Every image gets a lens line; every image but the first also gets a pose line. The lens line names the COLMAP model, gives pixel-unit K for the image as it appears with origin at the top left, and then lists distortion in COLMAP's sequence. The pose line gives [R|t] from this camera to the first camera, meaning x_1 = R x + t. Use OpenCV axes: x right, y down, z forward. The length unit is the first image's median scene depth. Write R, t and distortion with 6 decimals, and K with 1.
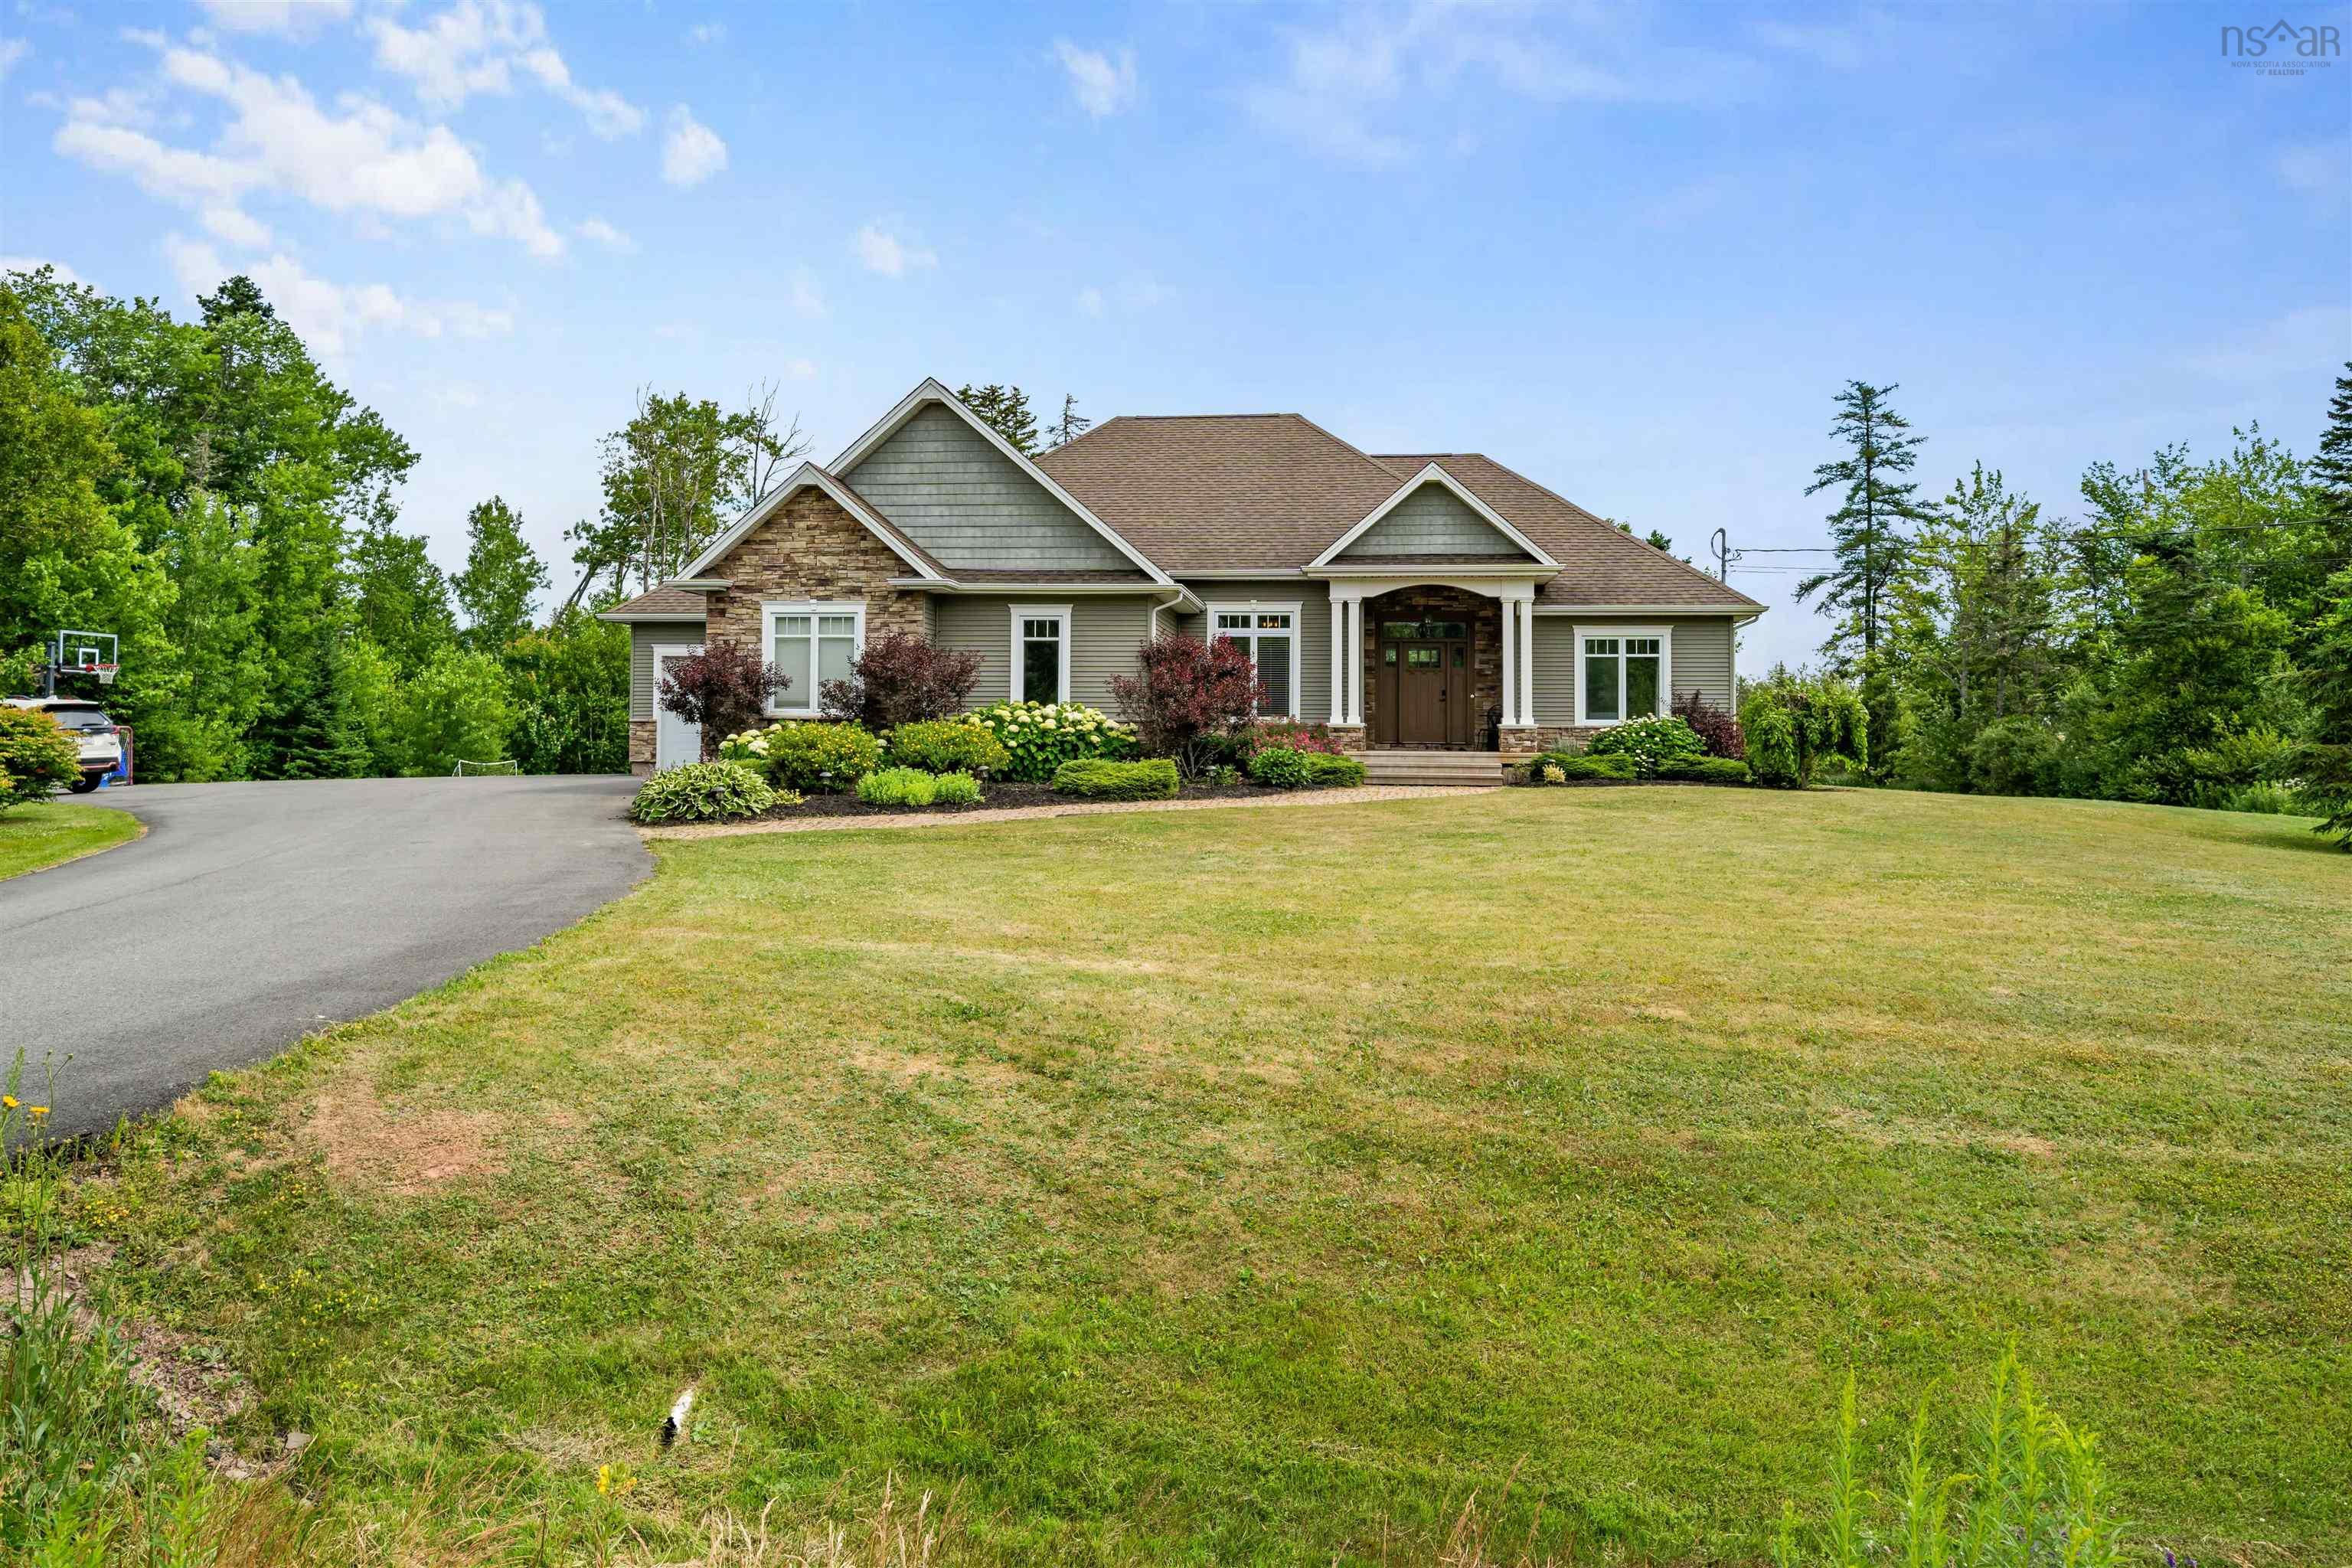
lens RADIAL K [[1646.6, 0, 1175.4], [0, 1646.6, 783.6], [0, 0, 1]] dist [-0.004792, -0.000474]
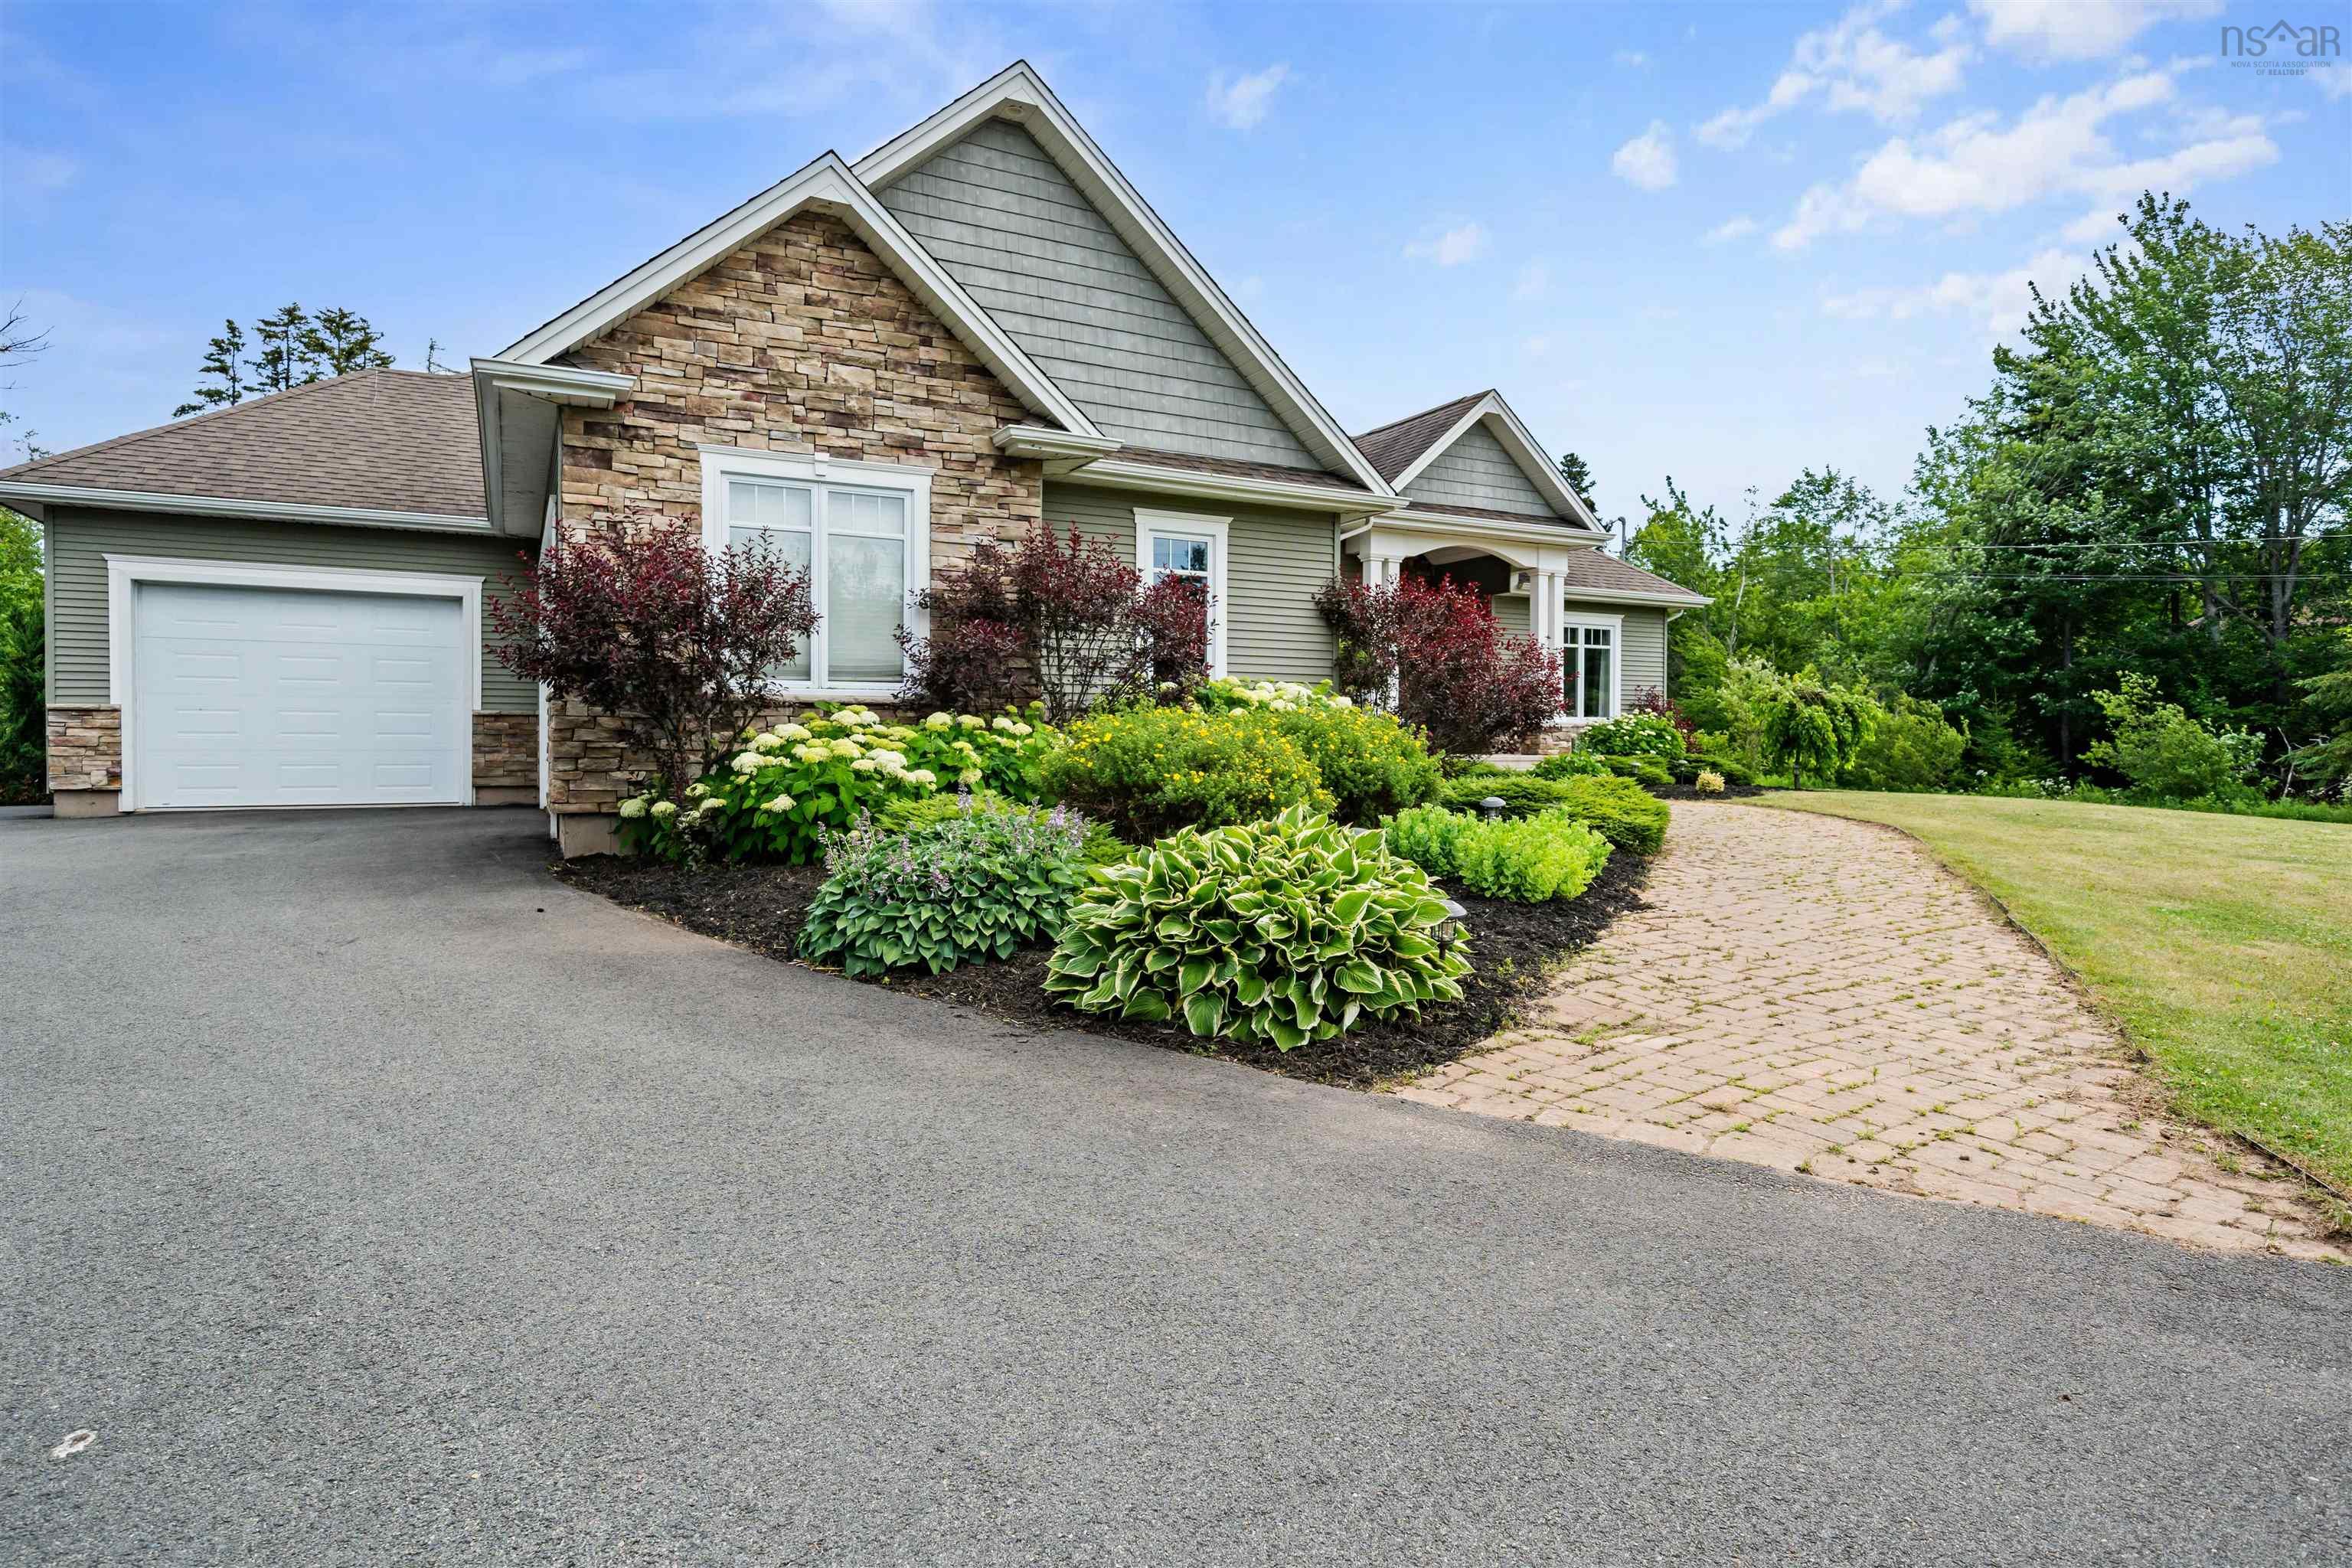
lens RADIAL K [[1249.9, 0, 1175.2], [0, 1249.9, 794.8], [0, 0, 1]] dist [0.006862, 0.000392]
pose [[0.817823, -0.028674, 0.574754, -0.347662], [0.019316, 0.999563, 0.022382, -0.017592], [-0.575145, -0.007203, 0.818020, 0.637133]]
